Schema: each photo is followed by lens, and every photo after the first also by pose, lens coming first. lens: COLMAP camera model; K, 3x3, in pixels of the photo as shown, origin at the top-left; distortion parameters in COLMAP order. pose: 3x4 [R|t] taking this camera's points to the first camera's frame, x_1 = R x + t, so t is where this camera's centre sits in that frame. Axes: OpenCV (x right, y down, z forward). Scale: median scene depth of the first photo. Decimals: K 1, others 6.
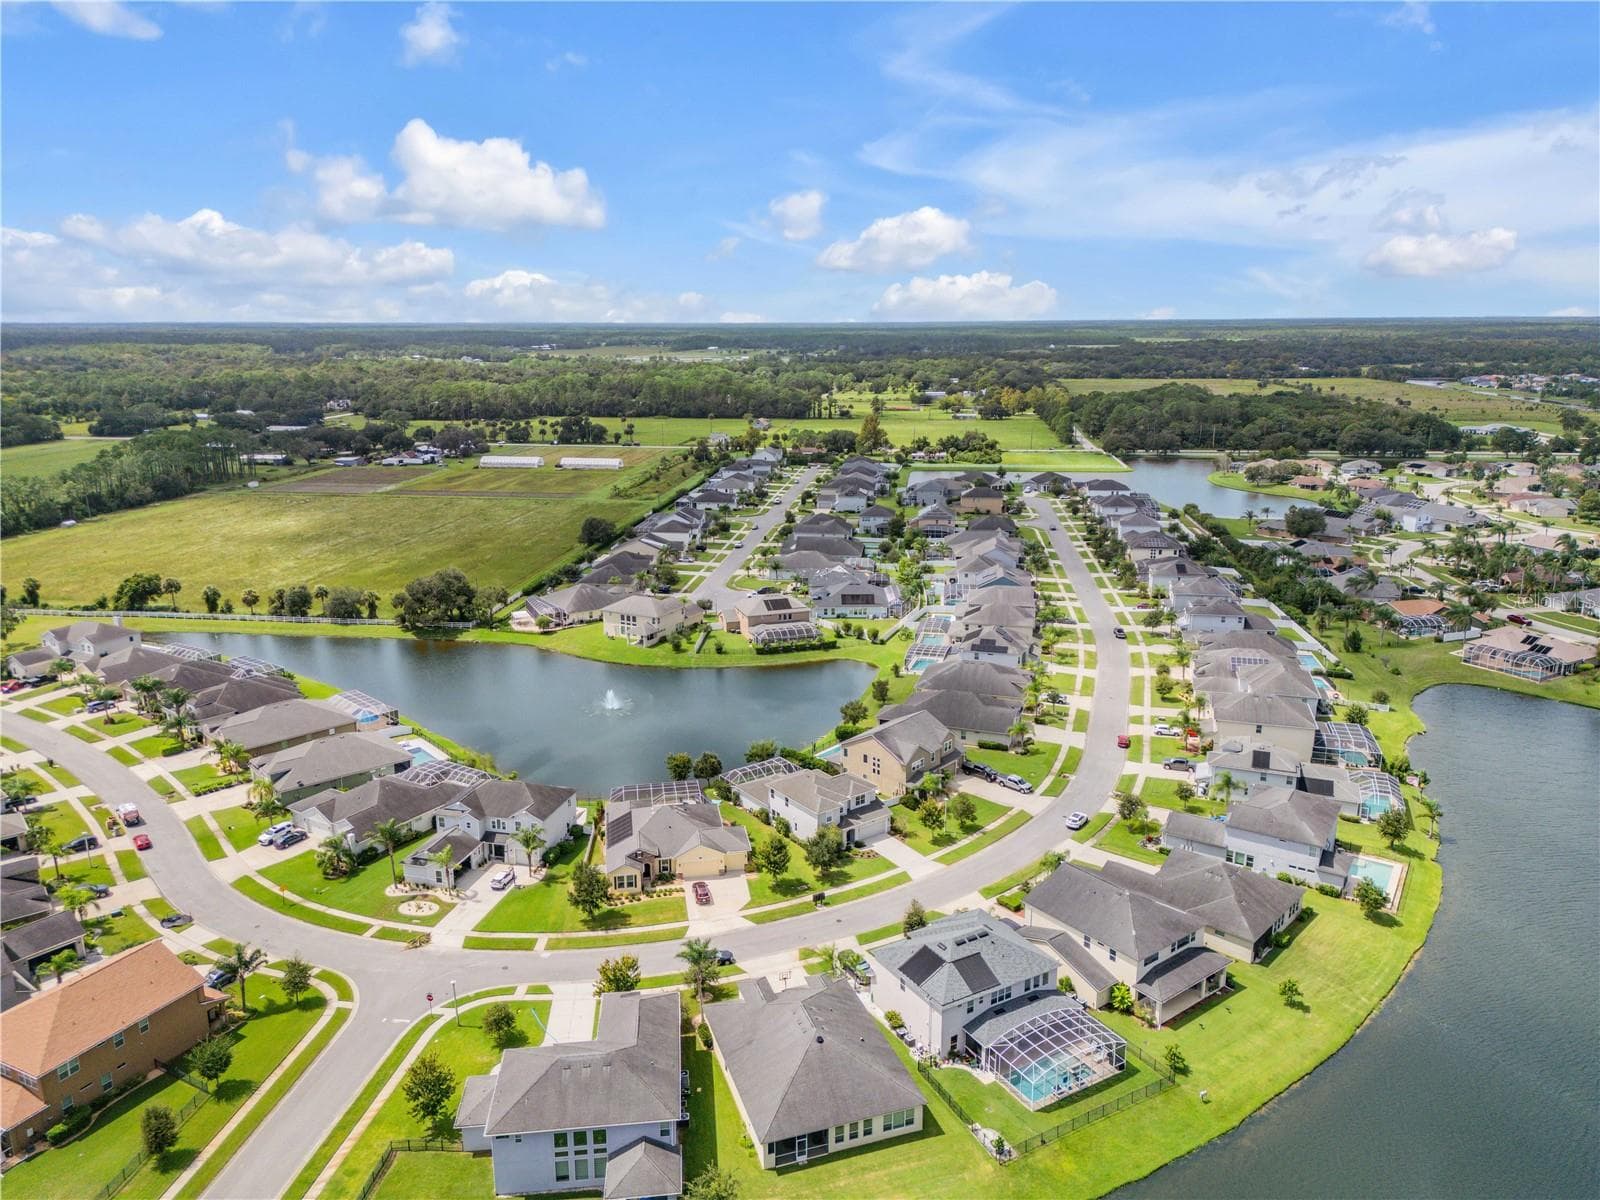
lens RADIAL K [[1118.1, 0, 800.0], [0, 1118.1, 600.0], [0, 0, 1]] dist [0.157883, -0.288759]
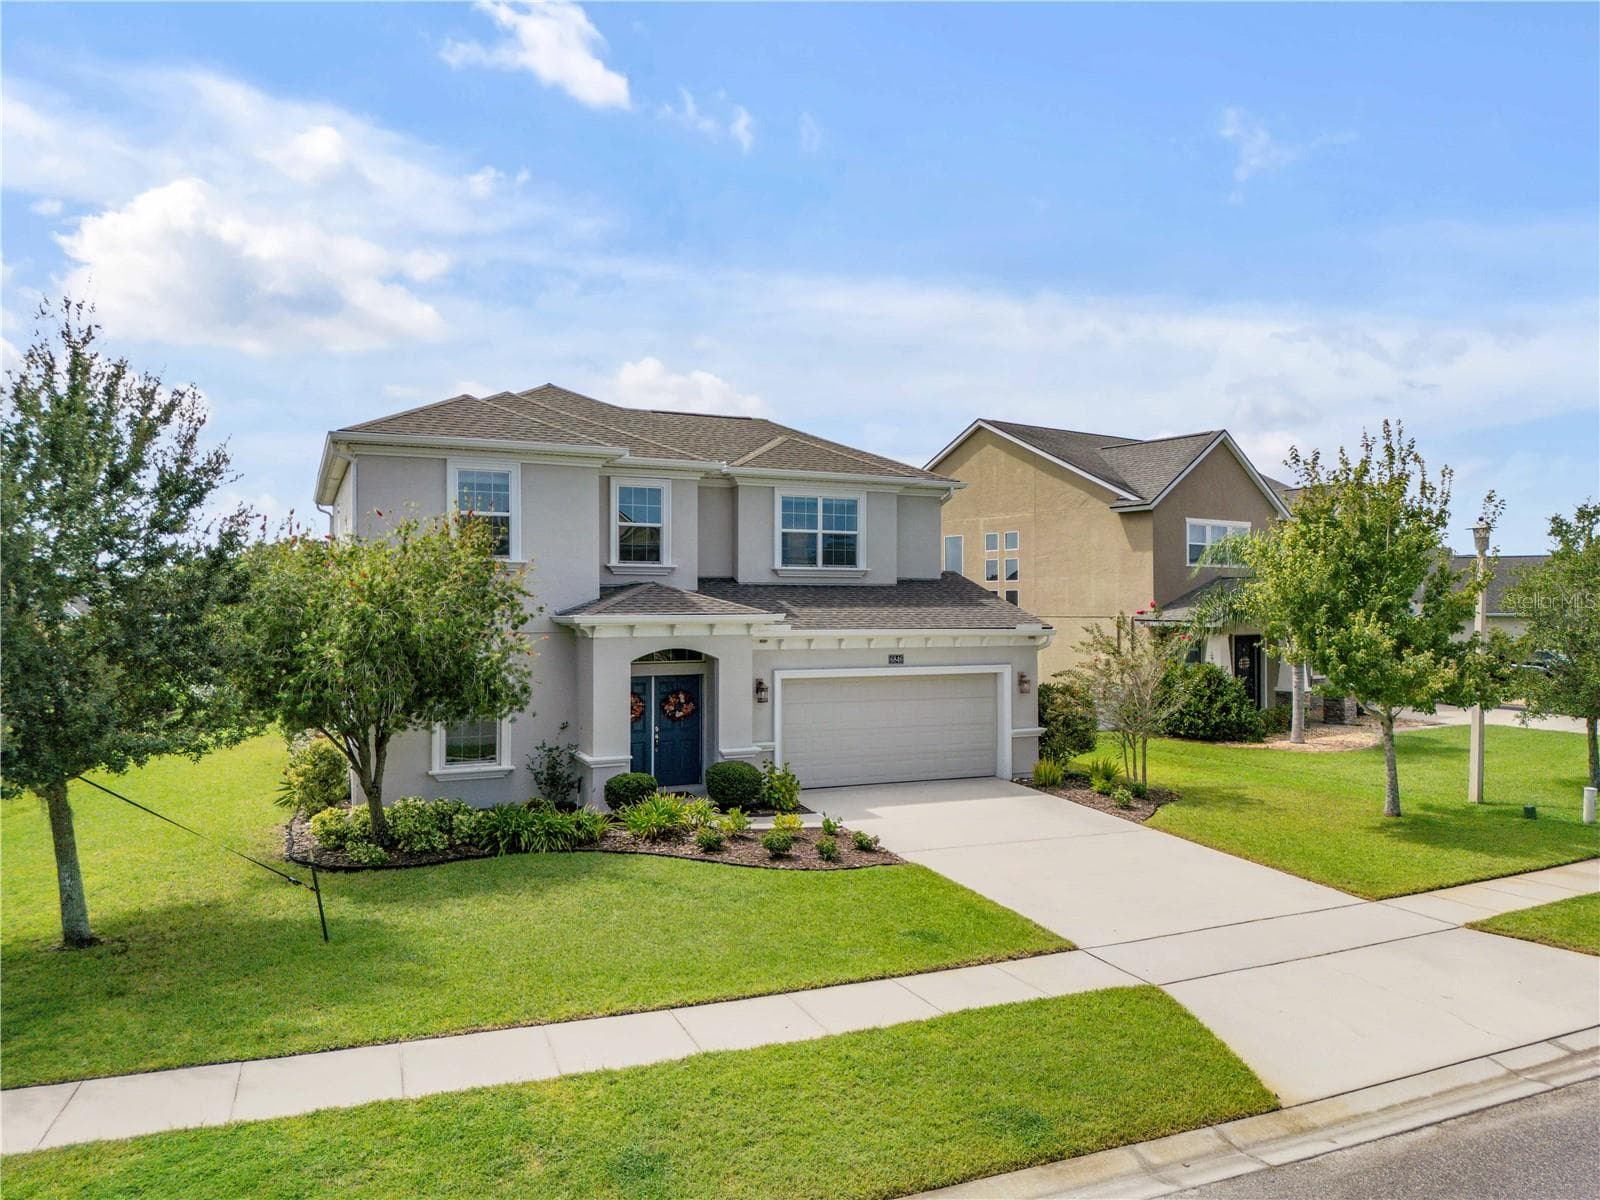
lens RADIAL K [[1119.8, 0, 800.0], [0, 1119.8, 611.5], [0, 0, 1]] dist [0.074466, -0.069739]
pose [[0.977583, 0.002072, -0.210539, 0.047848], [-0.051564, 0.971857, -0.229857, 0.129922], [0.204137, 0.235561, 0.950178, 0.509222]]
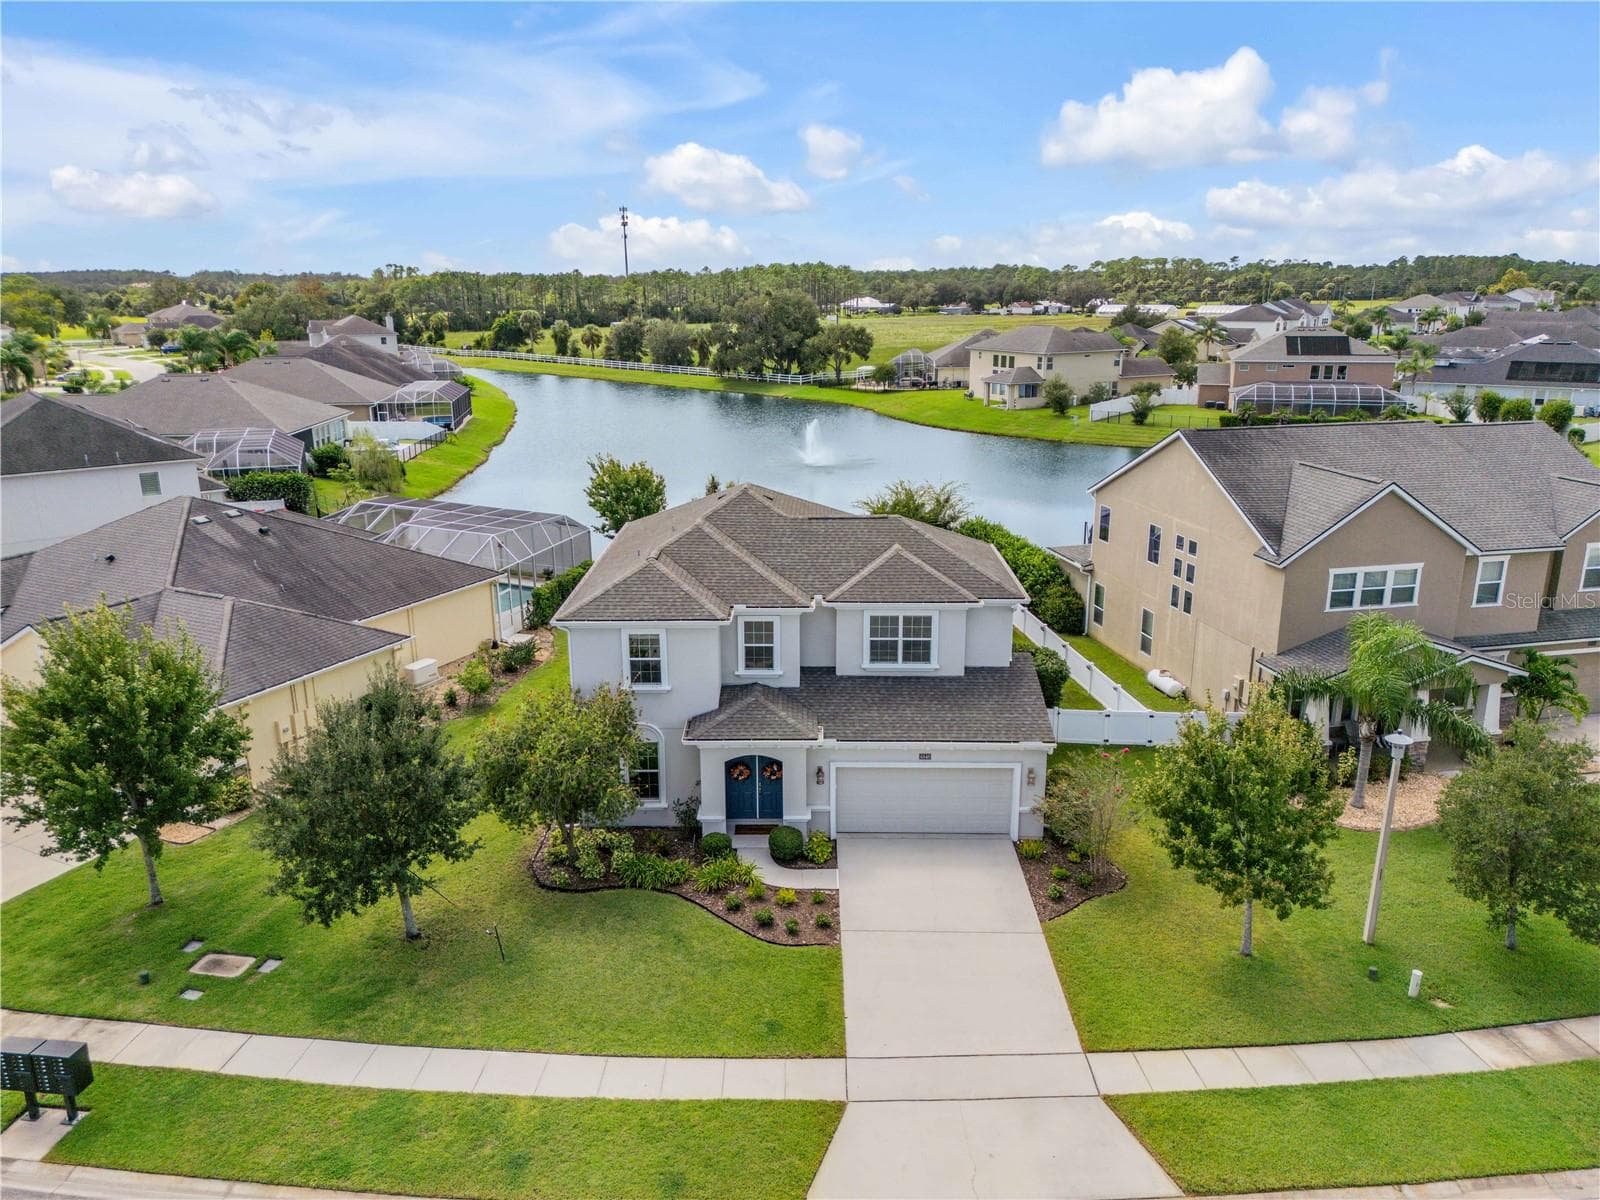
lens RADIAL K [[1122.6, 0, 800.0], [0, 1122.6, 600.0], [0, 0, 1]] dist [0.088902, -0.098449]
pose [[0.801027, 0.161273, -0.576495, 0.089204], [-0.141128, 0.986758, 0.079949, 0.092831], [0.581754, 0.017319, 0.813180, 0.488316]]
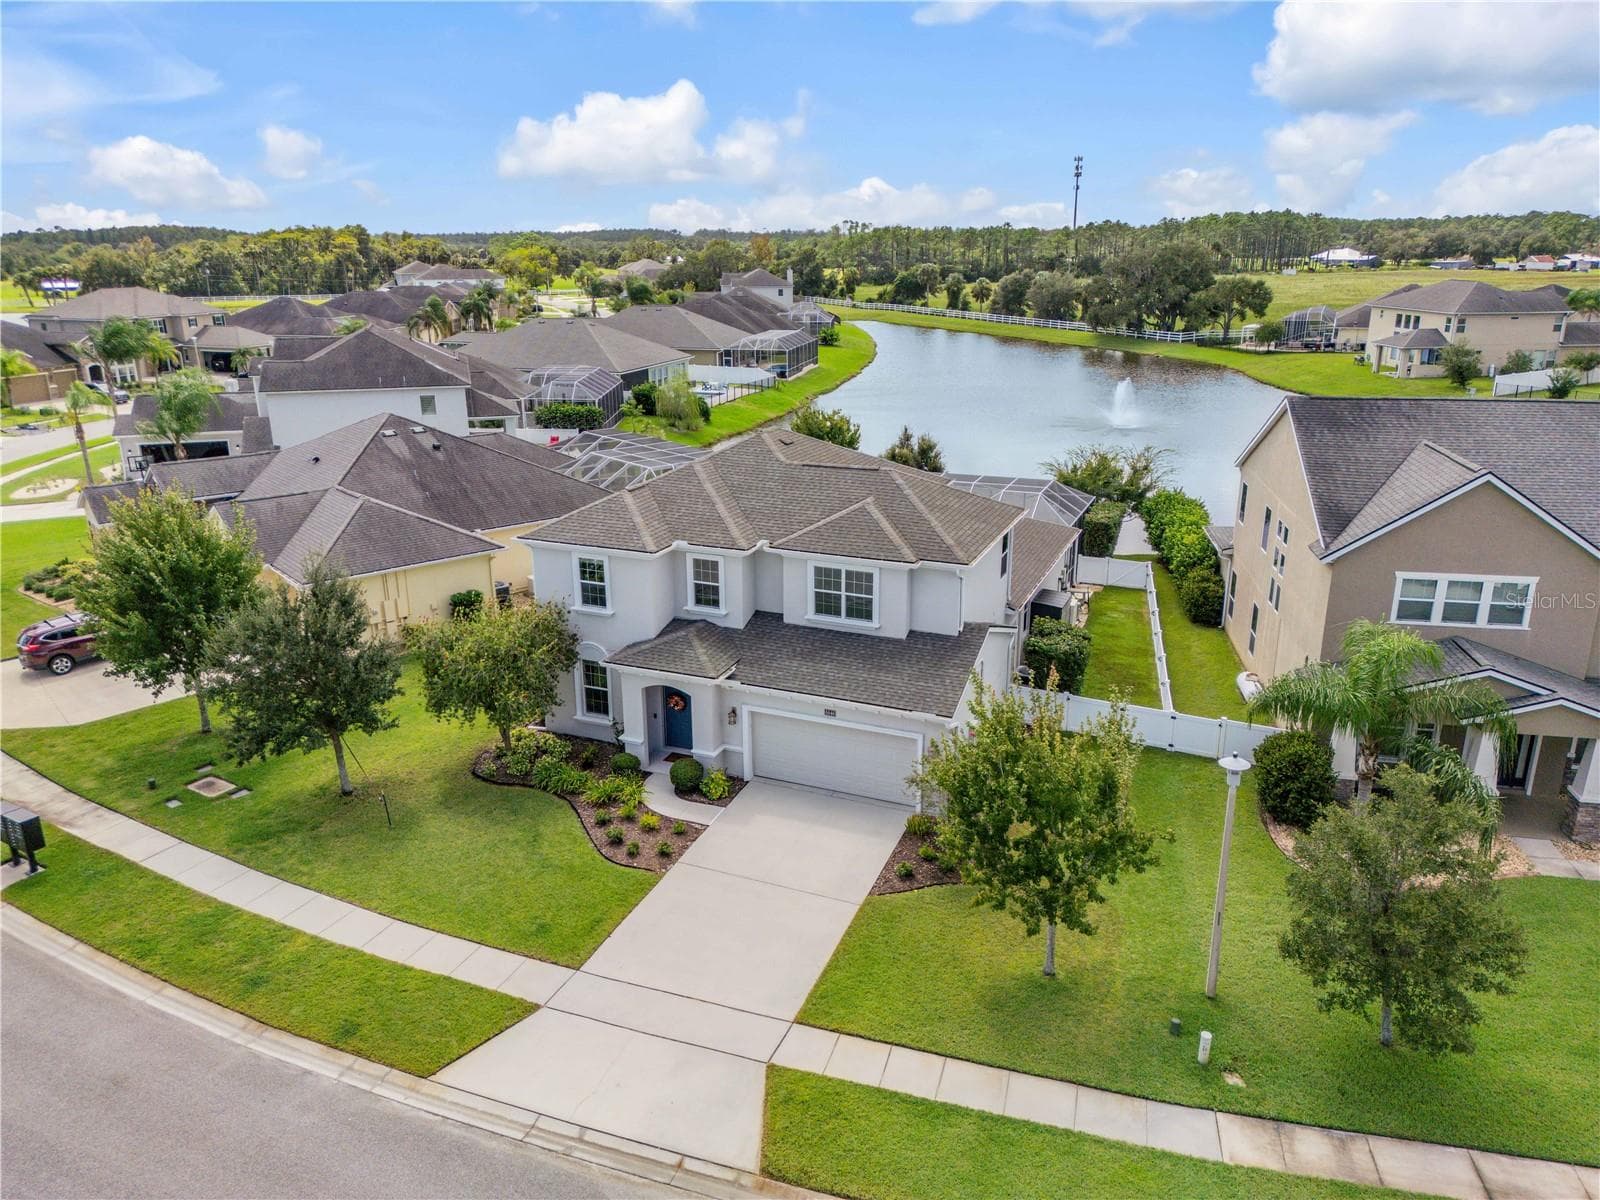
lens RADIAL K [[1122.6, 0, 800.0], [0, 1122.6, 600.0], [0, 0, 1]] dist [0.088902, -0.098449]
pose [[0.511691, 0.260847, -0.818615, 0.121727], [-0.201543, 0.962655, 0.180766, 0.085722], [0.835196, 0.072490, 0.545154, 0.523337]]
